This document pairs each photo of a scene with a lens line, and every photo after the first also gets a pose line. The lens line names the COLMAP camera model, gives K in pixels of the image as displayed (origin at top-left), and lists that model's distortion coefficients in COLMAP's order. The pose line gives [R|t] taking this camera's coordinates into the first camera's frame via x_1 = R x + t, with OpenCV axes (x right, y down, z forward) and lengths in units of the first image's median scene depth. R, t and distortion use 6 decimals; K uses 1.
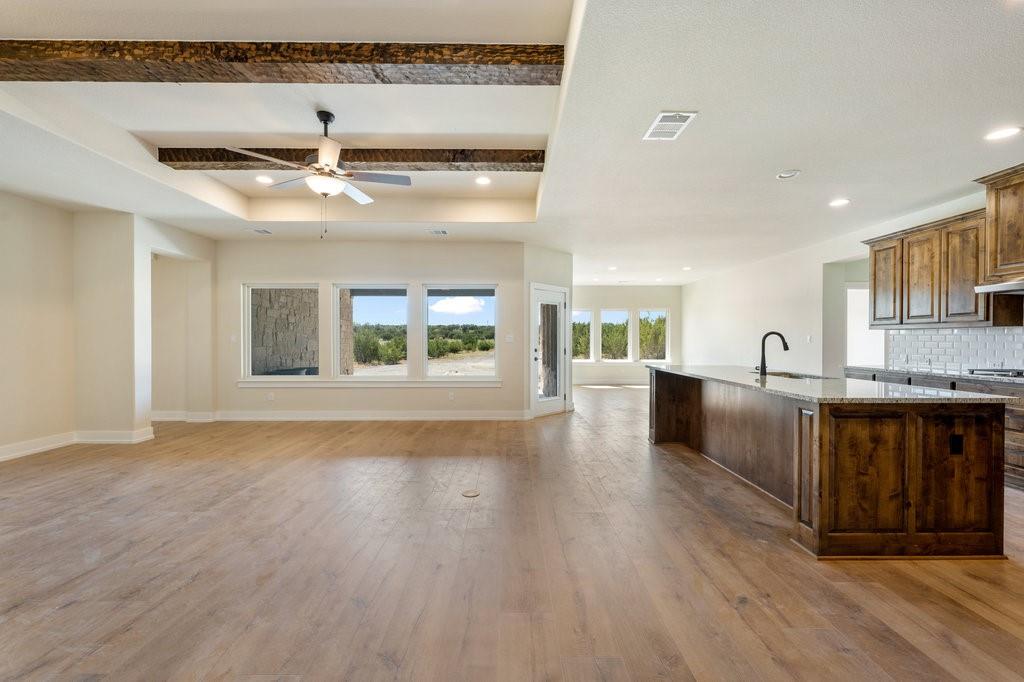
lens RADIAL K [[404.9, 0, 512.0], [0, 404.9, 341.0], [0, 0, 1]] dist [-0.001150, -0.000142]
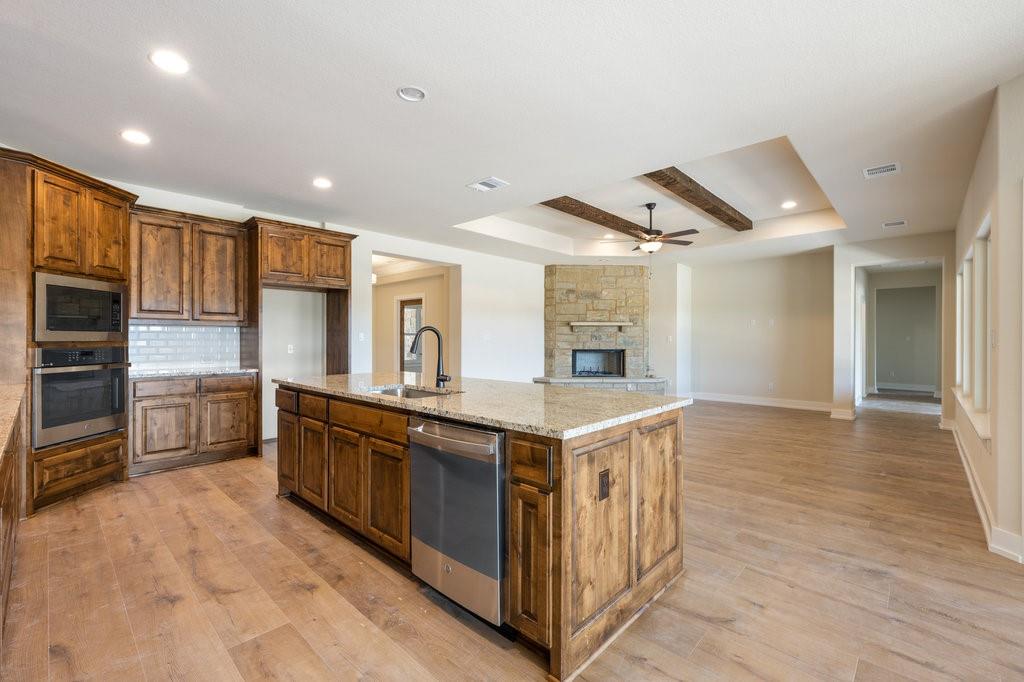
lens RADIAL K [[440.4, 0, 514.1], [0, 440.4, 338.3], [0, 0, 1]] dist [0.000435, -0.000276]
pose [[-0.688746, -0.003765, -0.724993, 0.909241], [-0.006342, 0.999980, 0.000832, -0.003696], [0.724975, 0.005171, -0.688756, 1.353271]]
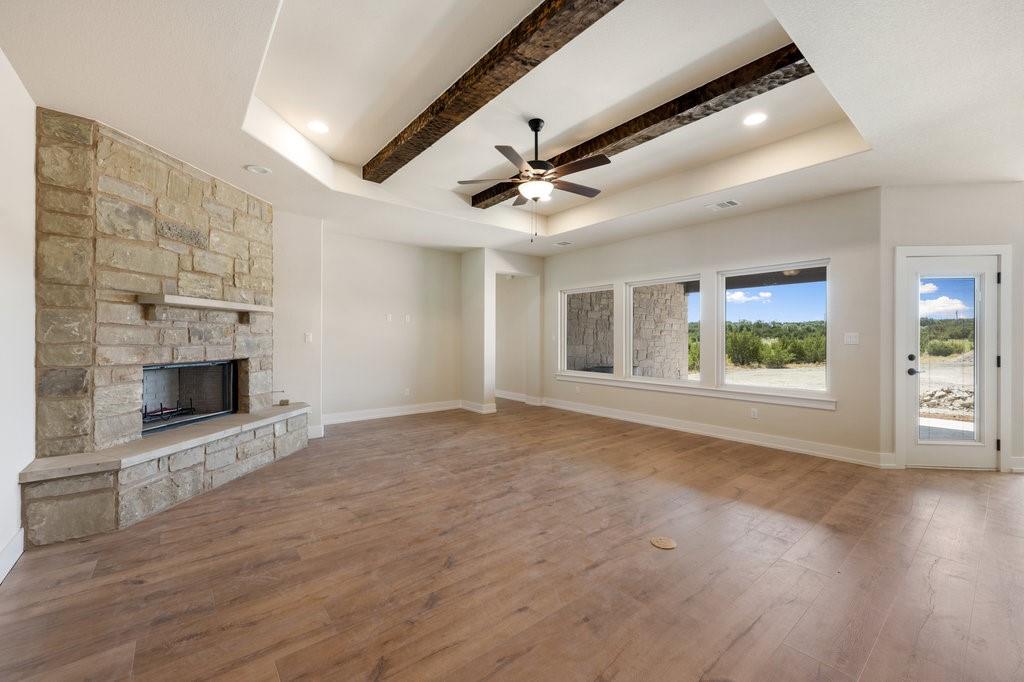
lens RADIAL K [[407.8, 0, 512.9], [0, 407.8, 338.4], [0, 0, 1]] dist [-0.000557, -0.000167]
pose [[0.628572, 0.001593, -0.777750, 0.231957], [-0.005231, 0.999984, -0.002180, -0.002018], [0.777734, 0.005439, 0.628570, 0.220835]]
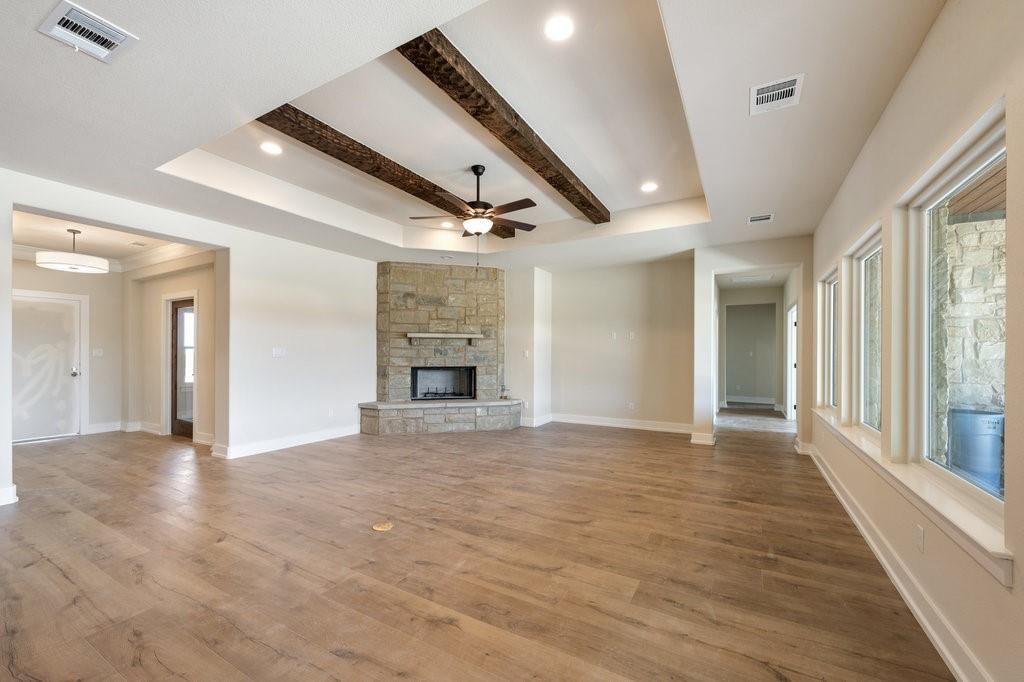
lens RADIAL K [[409.2, 0, 514.5], [0, 409.2, 354.8], [0, 0, 1]] dist [-0.000224, 0.000074]
pose [[-0.499667, -0.000861, -0.866217, 0.394992], [-0.007109, 0.999970, 0.003107, -0.005001], [0.866188, 0.007711, -0.499658, 1.252315]]
